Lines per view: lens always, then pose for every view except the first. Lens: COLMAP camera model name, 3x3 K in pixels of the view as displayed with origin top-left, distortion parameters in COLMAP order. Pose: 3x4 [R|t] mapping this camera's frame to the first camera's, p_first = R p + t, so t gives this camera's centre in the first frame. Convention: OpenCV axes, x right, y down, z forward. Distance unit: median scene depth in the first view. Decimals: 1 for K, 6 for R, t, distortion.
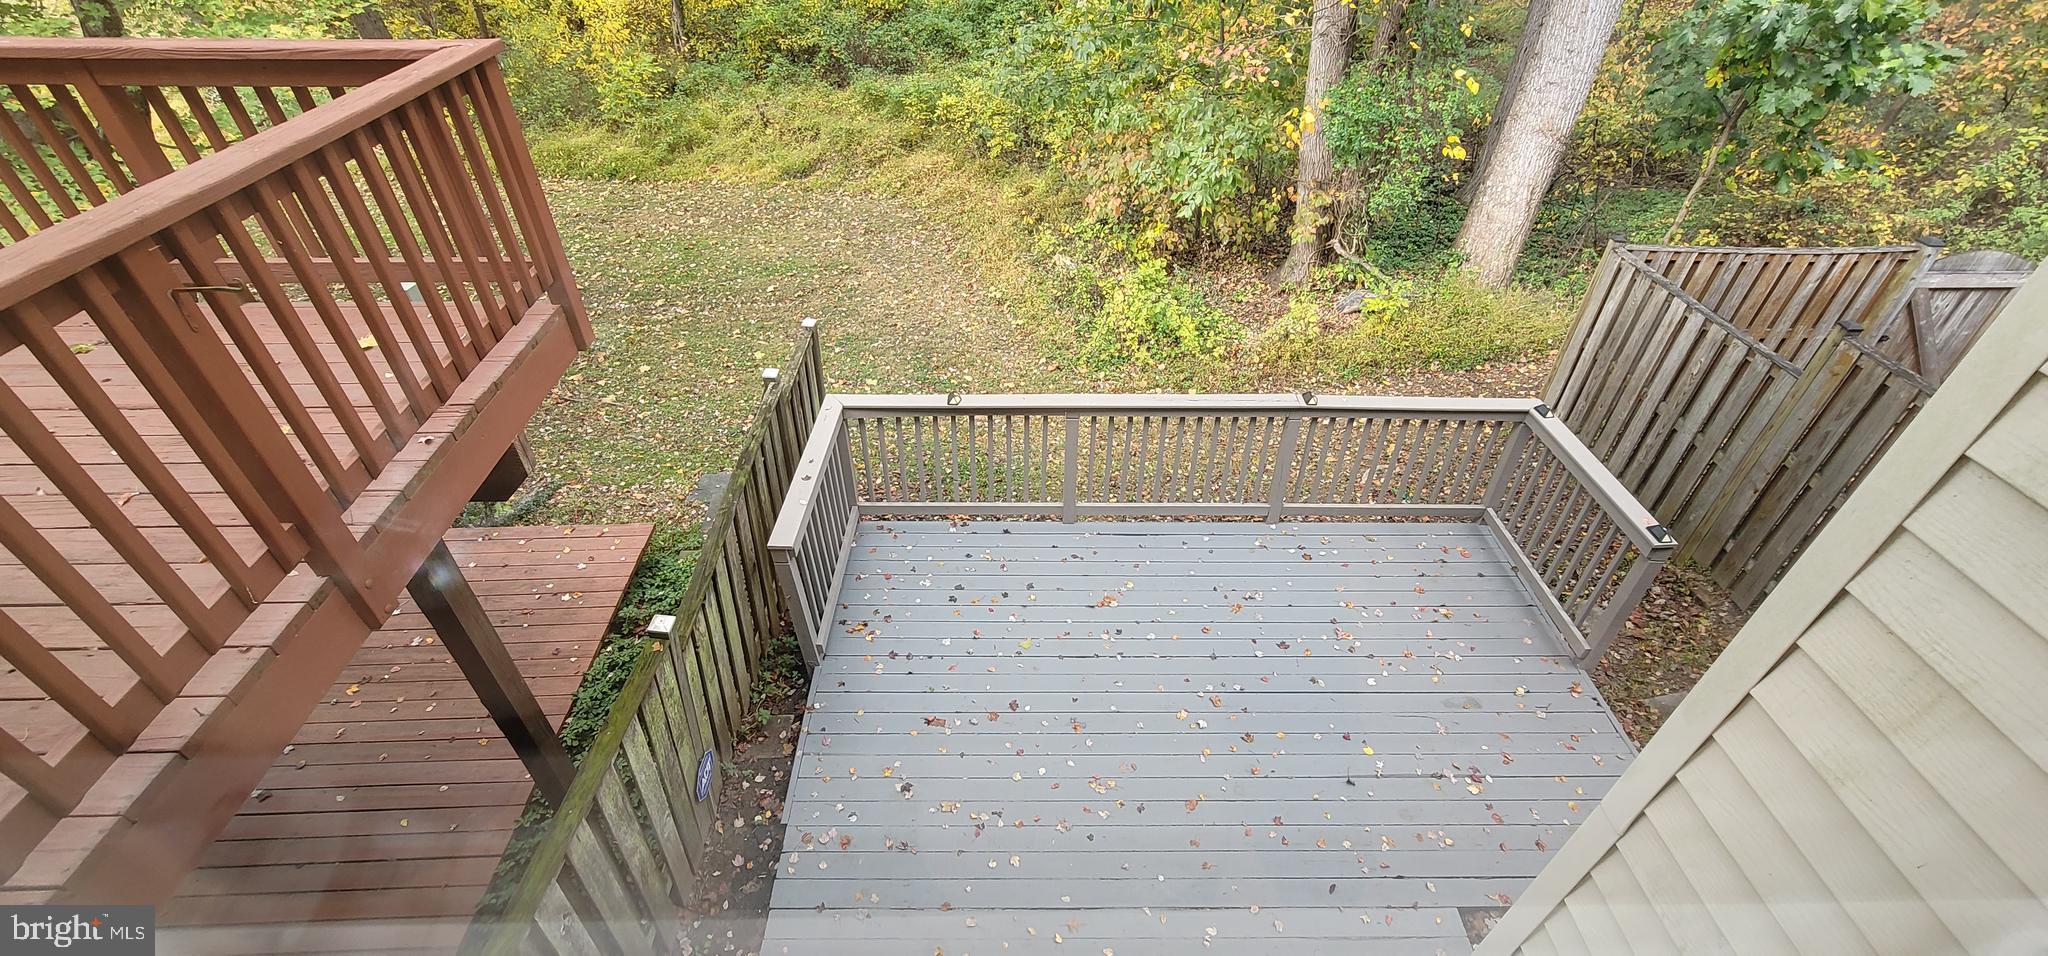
lens RADIAL K [[839.5, 0, 1025.0], [0, 839.5, 473.2], [0, 0, 1]] dist [-0.003746, 0.001547]
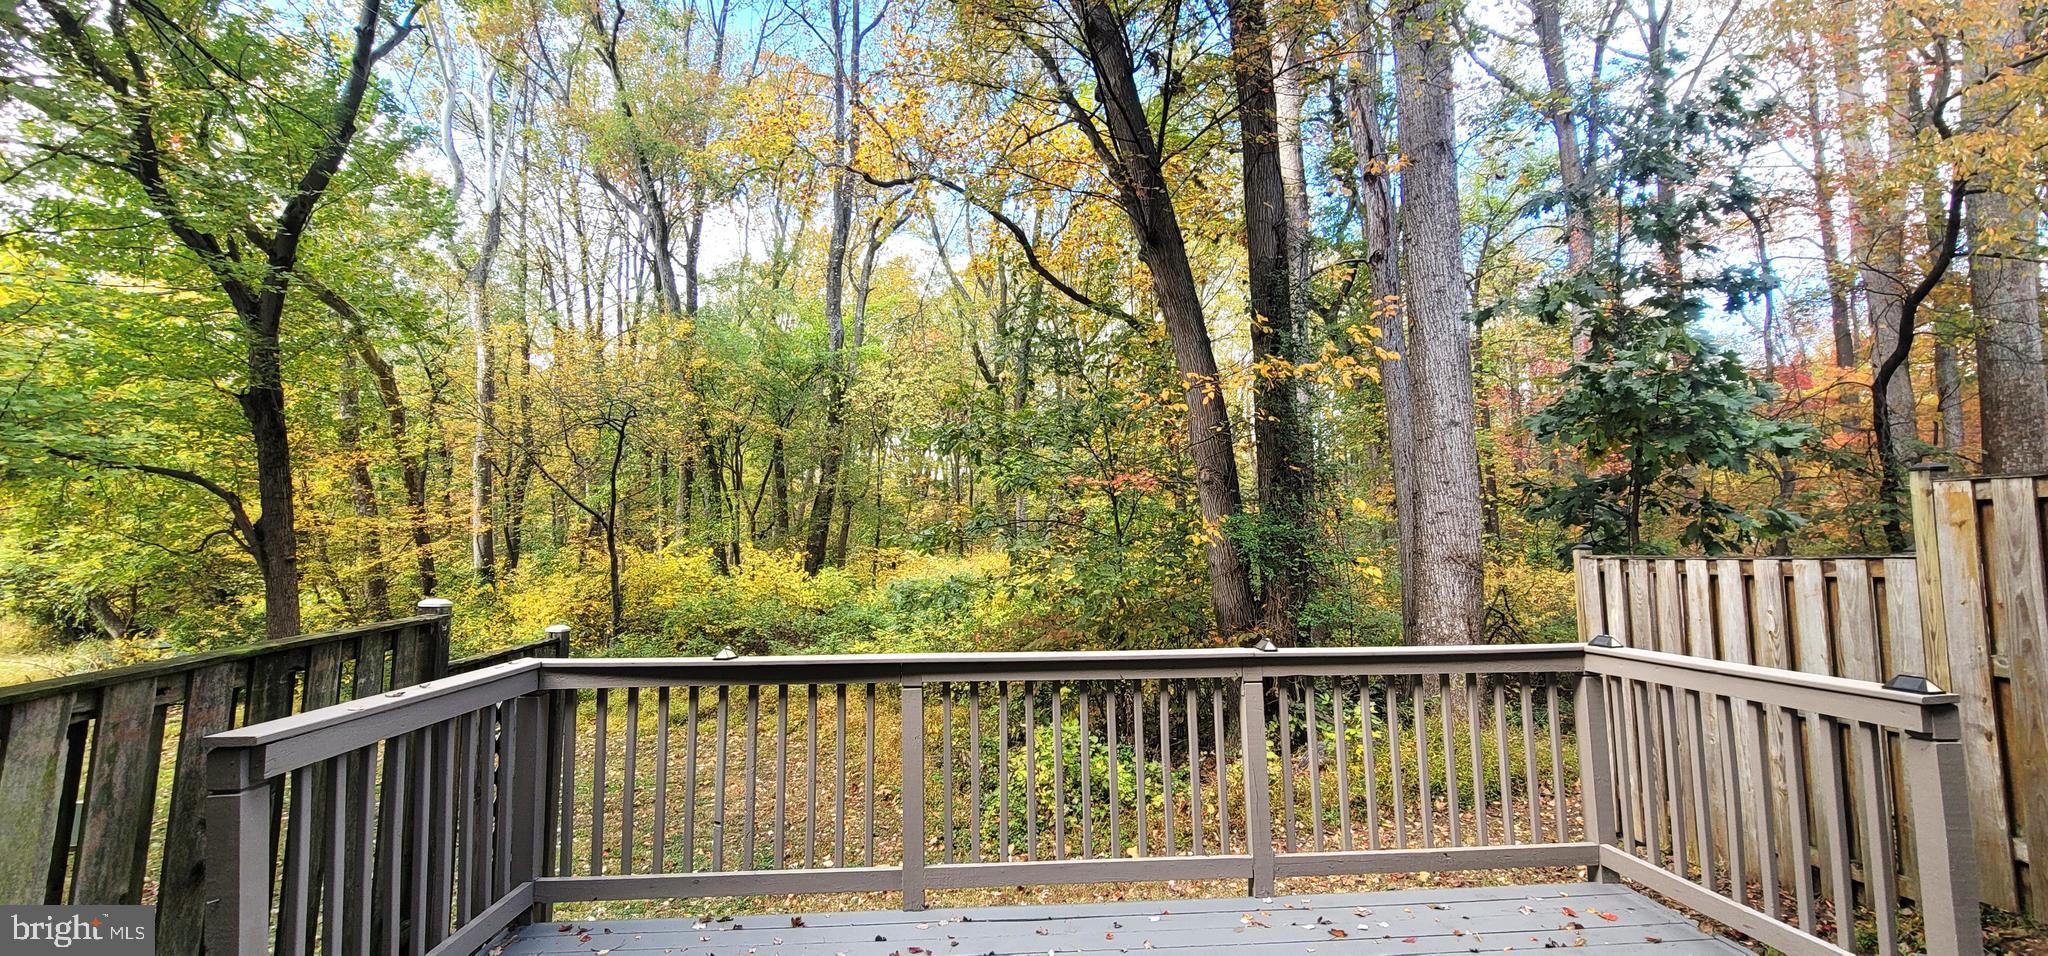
lens RADIAL K [[839.5, 0, 1025.0], [0, 839.5, 472.5], [0, 0, 1]] dist [-0.003746, 0.001547]
pose [[0.997570, -0.016351, 0.067732, 0.100287], [0.058184, 0.730295, -0.680650, 0.249802], [-0.038335, 0.682936, 0.729471, 0.406279]]
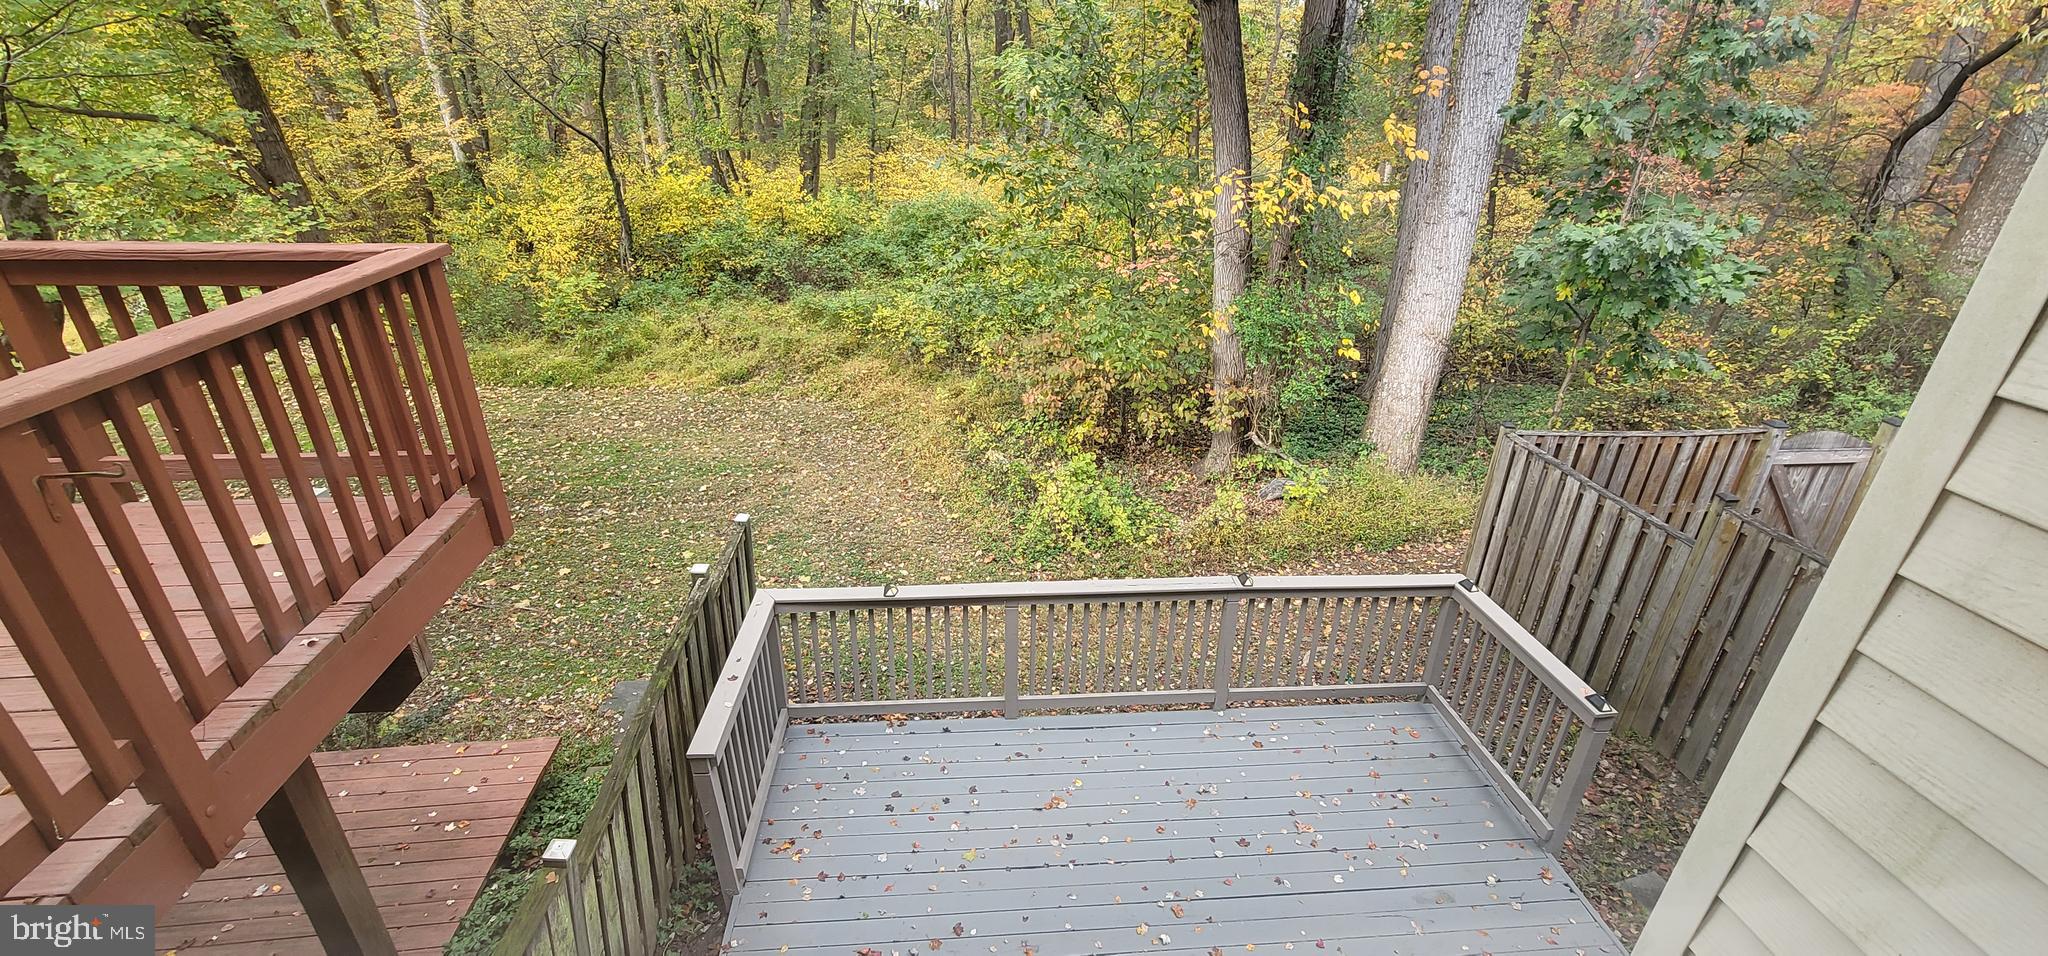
lens RADIAL K [[839.5, 0, 1024.7], [0, 839.5, 473.5], [0, 0, 1]] dist [-0.003746, 0.001547]
pose [[0.996711, -0.018424, 0.078917, -0.003285], [0.036093, 0.972817, -0.228745, 0.007714], [-0.072558, 0.230841, 0.970282, 0.007517]]
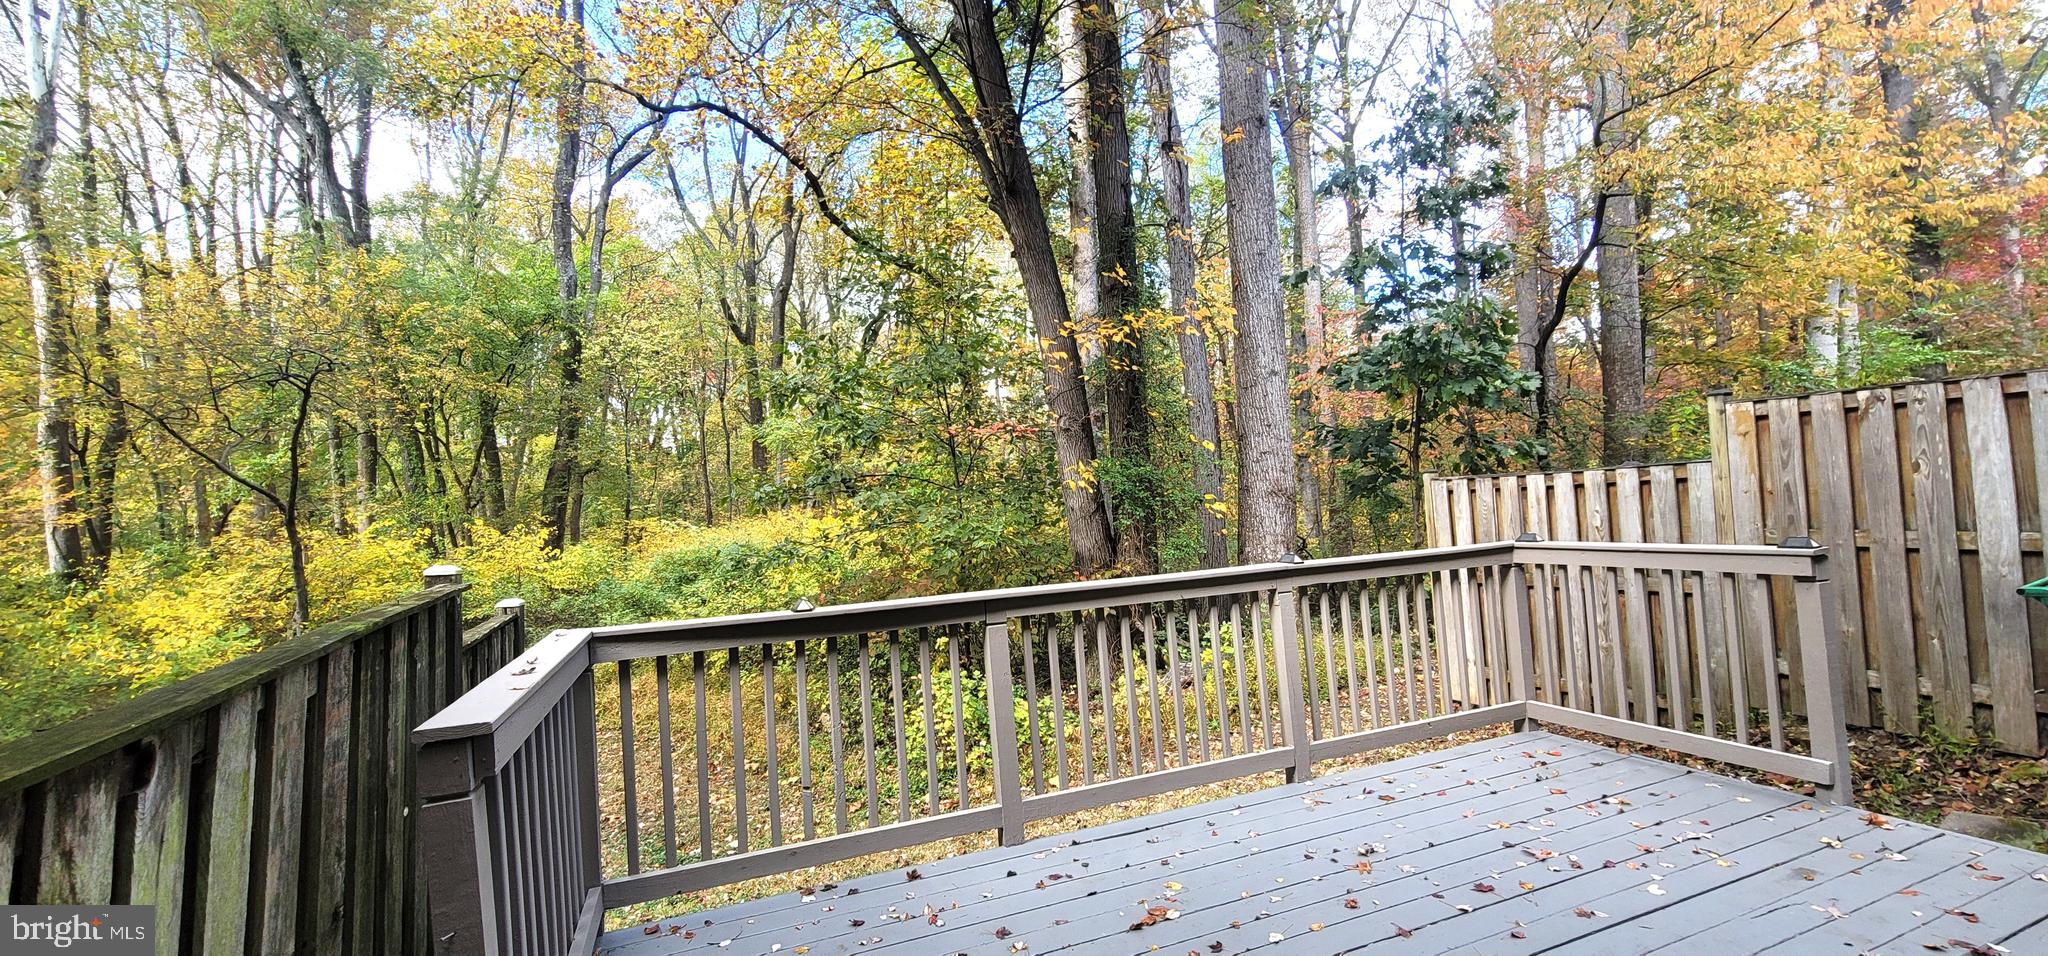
lens RADIAL K [[839.5, 0, 1028.5], [0, 839.5, 471.8], [0, 0, 1]] dist [-0.003746, 0.001547]
pose [[0.927181, -0.052883, 0.370862, -0.143998], [0.280497, 0.754203, -0.593716, 0.221404], [-0.248308, 0.654508, 0.714117, 0.461672]]
